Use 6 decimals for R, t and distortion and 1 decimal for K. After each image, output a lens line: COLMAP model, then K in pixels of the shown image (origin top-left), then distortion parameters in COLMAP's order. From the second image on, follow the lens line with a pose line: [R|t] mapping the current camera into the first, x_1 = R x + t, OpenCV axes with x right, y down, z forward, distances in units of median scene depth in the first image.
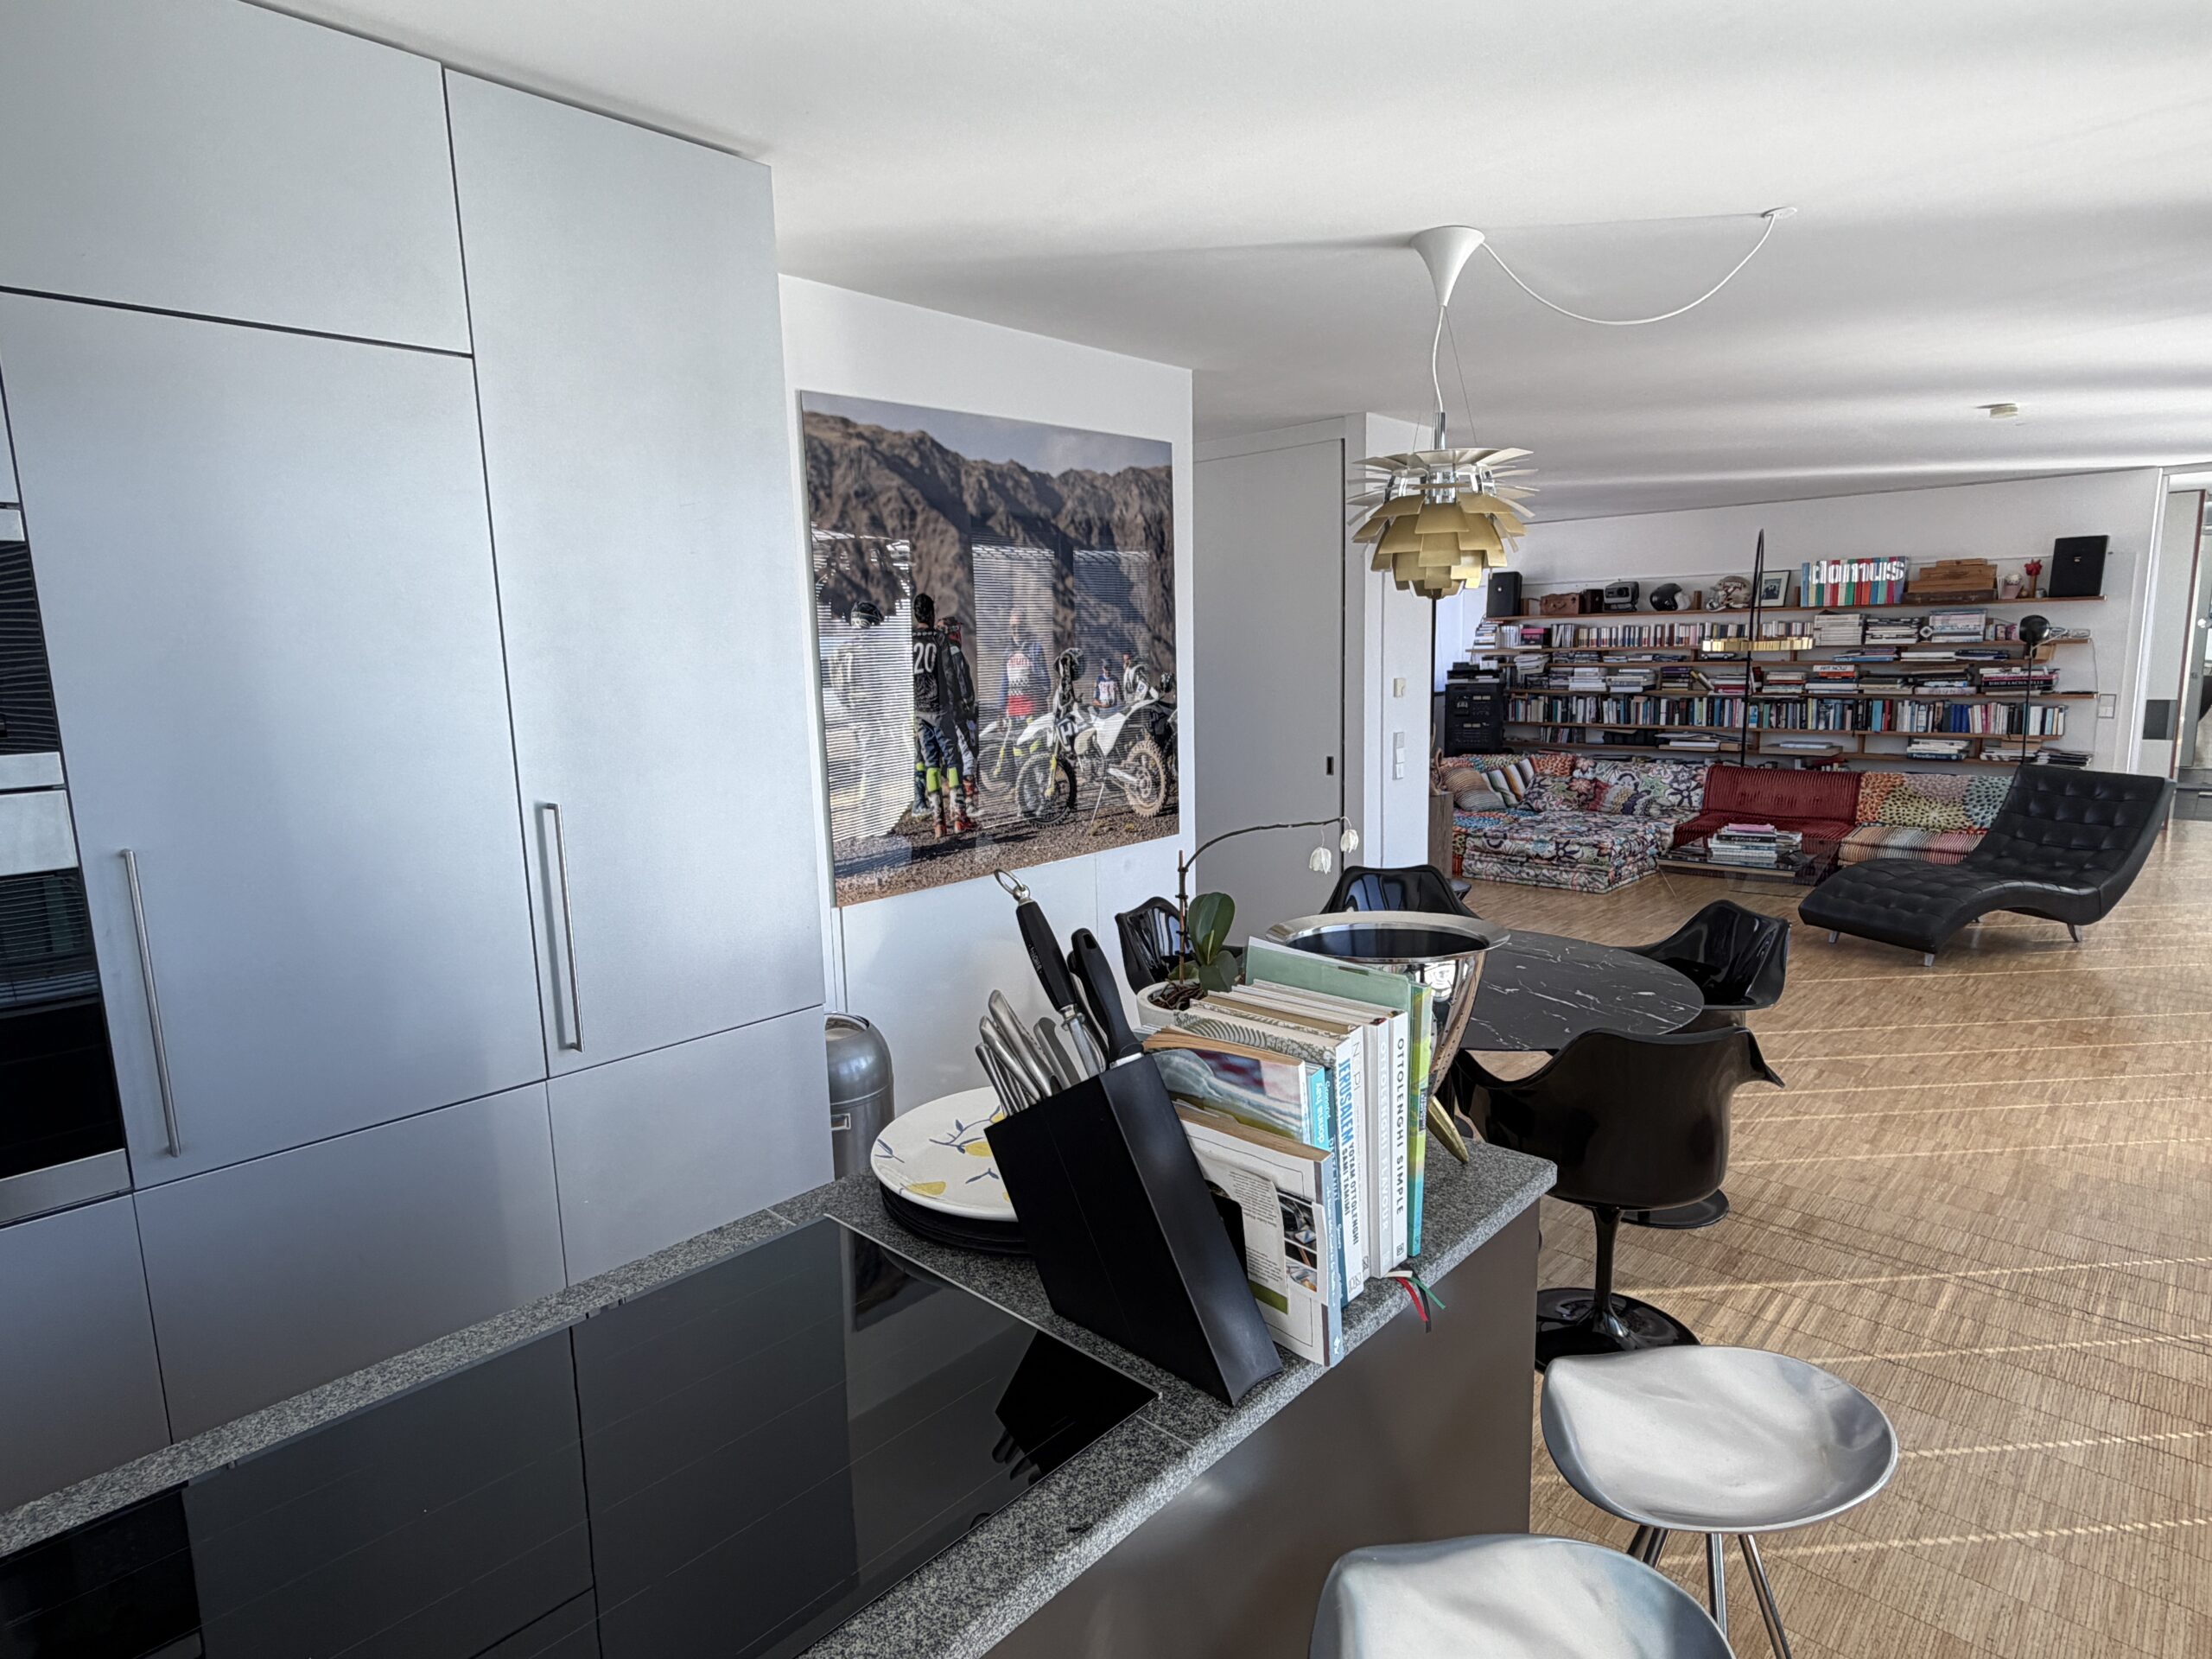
lens RADIAL K [[1195.2, 0, 1107.4], [0, 1195.2, 829.0], [0, 0, 1]] dist [0.003019, -0.000091]
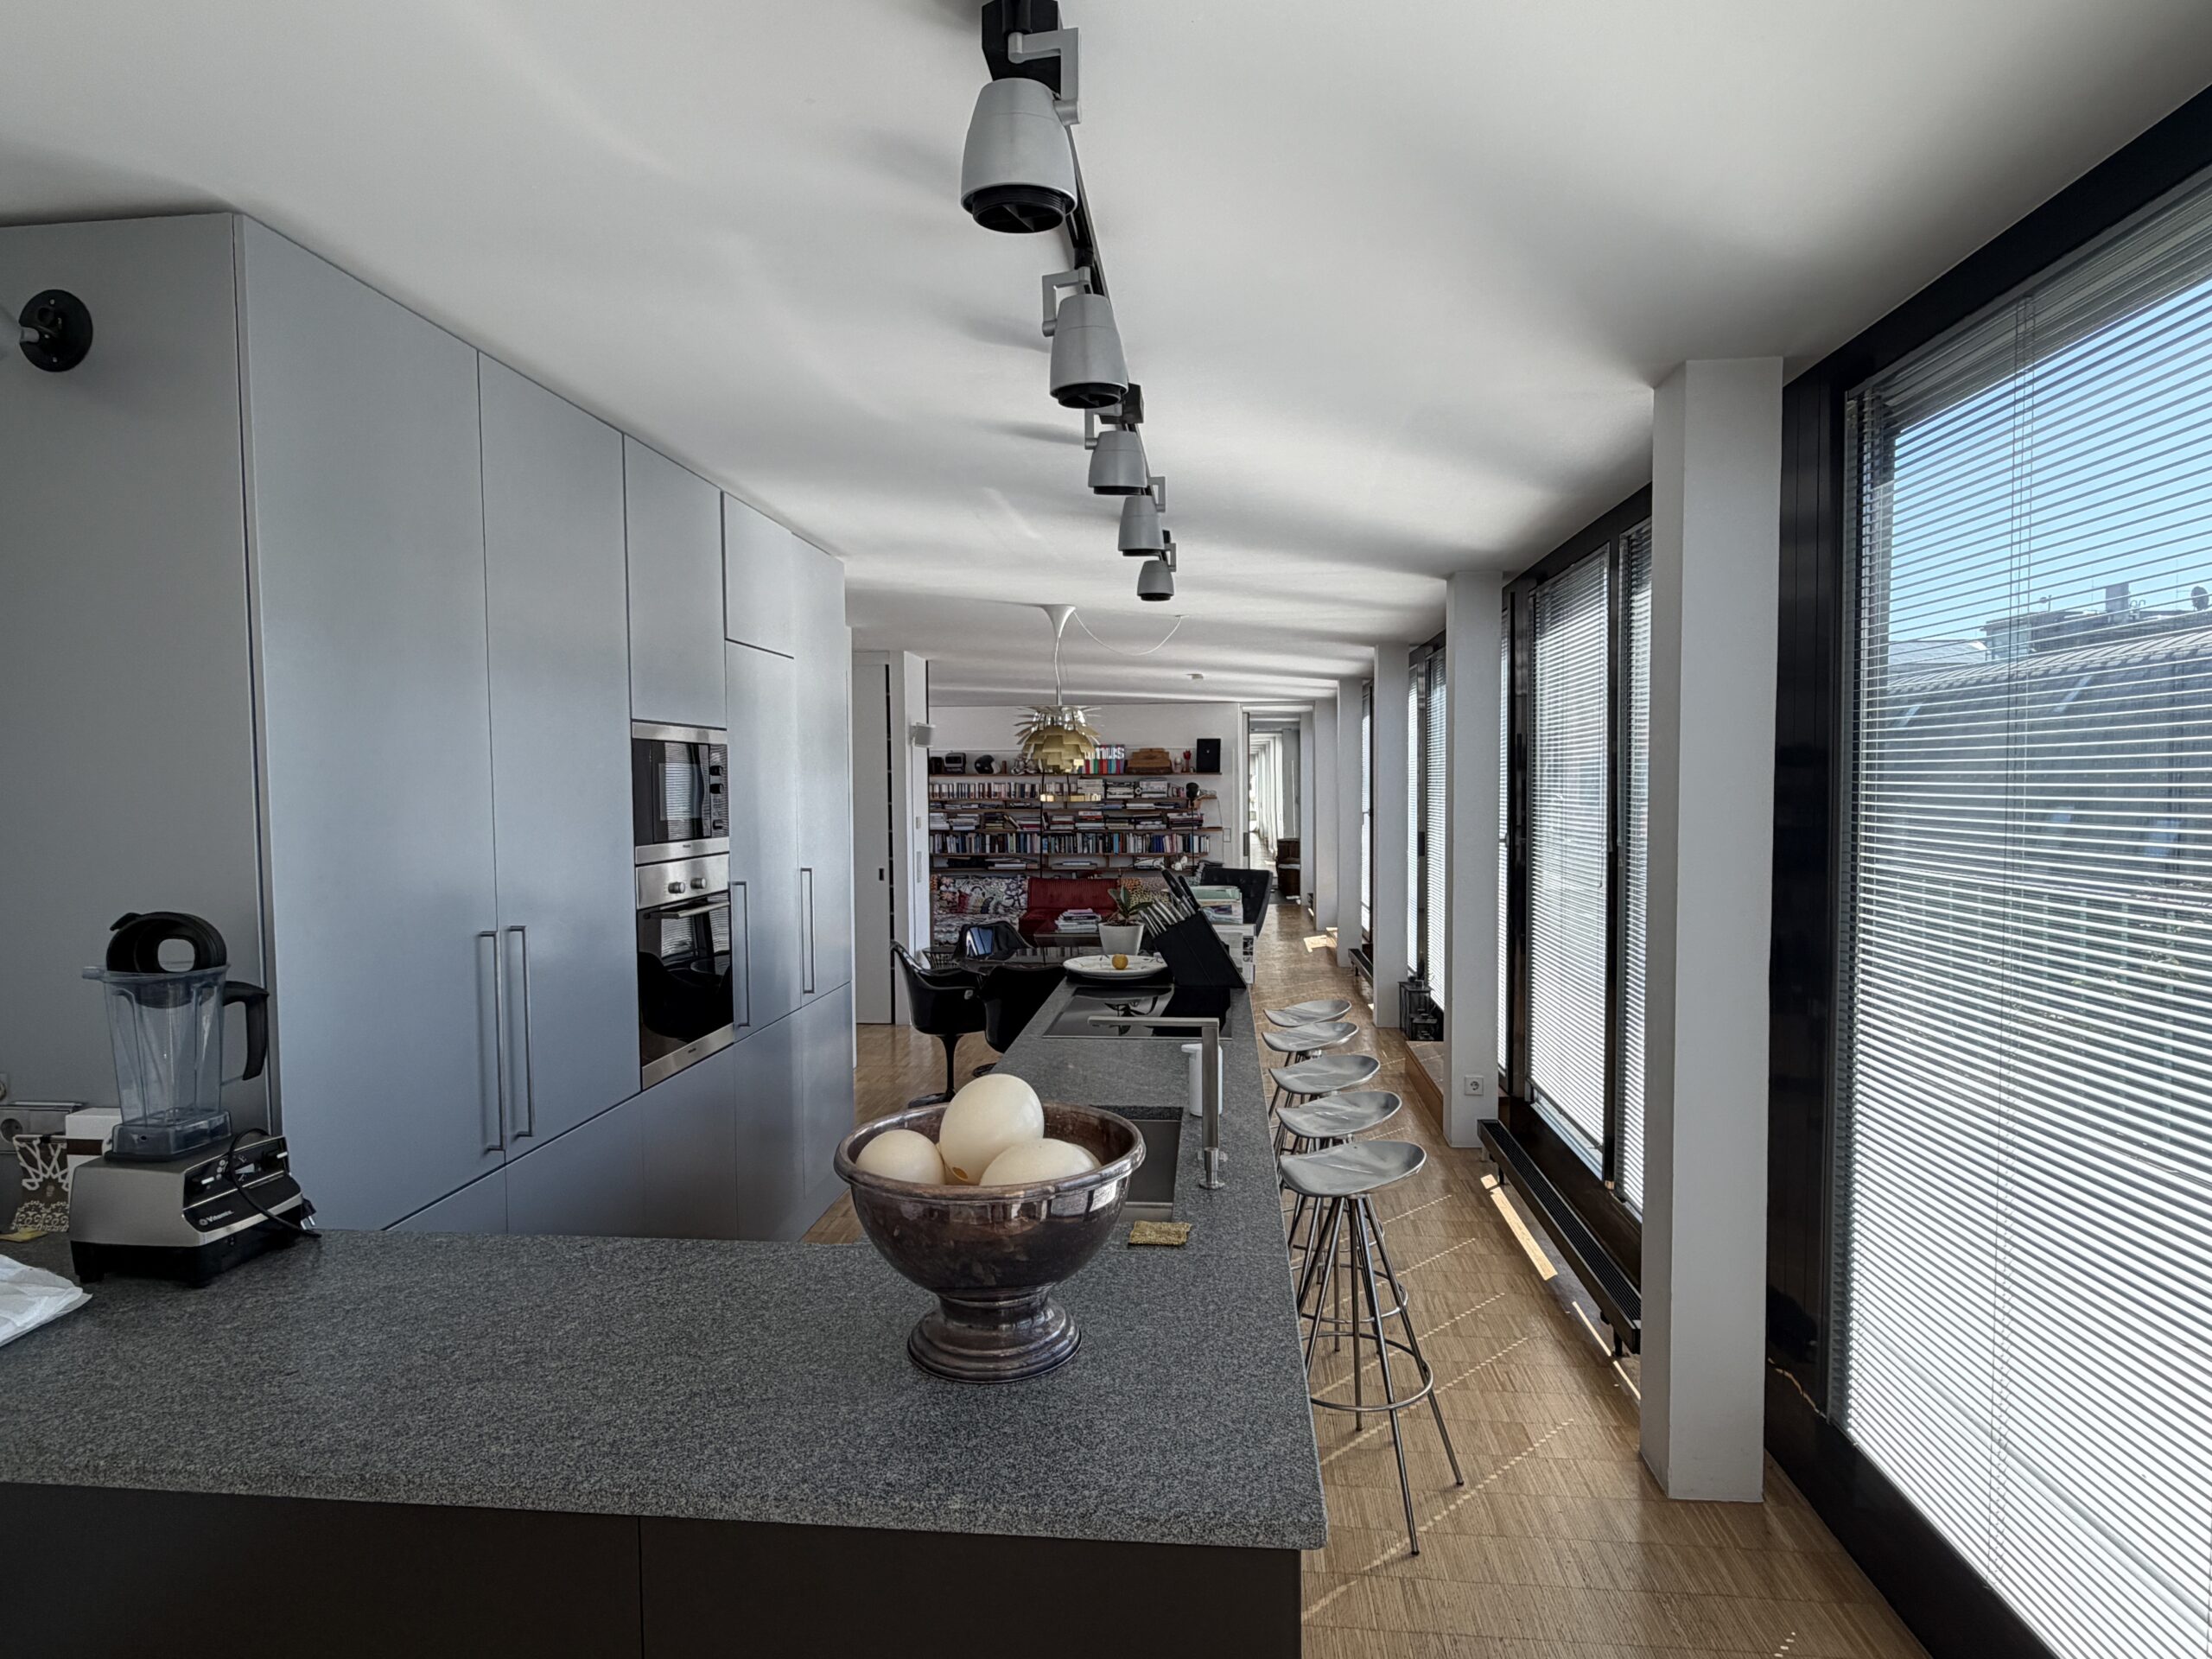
lens RADIAL K [[1195.2, 0, 1106.2], [0, 1195.2, 833.5], [0, 0, 1]] dist [0.003019, -0.000091]
pose [[0.792137, -0.007899, 0.610293, -0.331727], [0.081332, 0.992365, -0.092722, 0.038054], [-0.604901, 0.123085, 0.786731, -0.234869]]
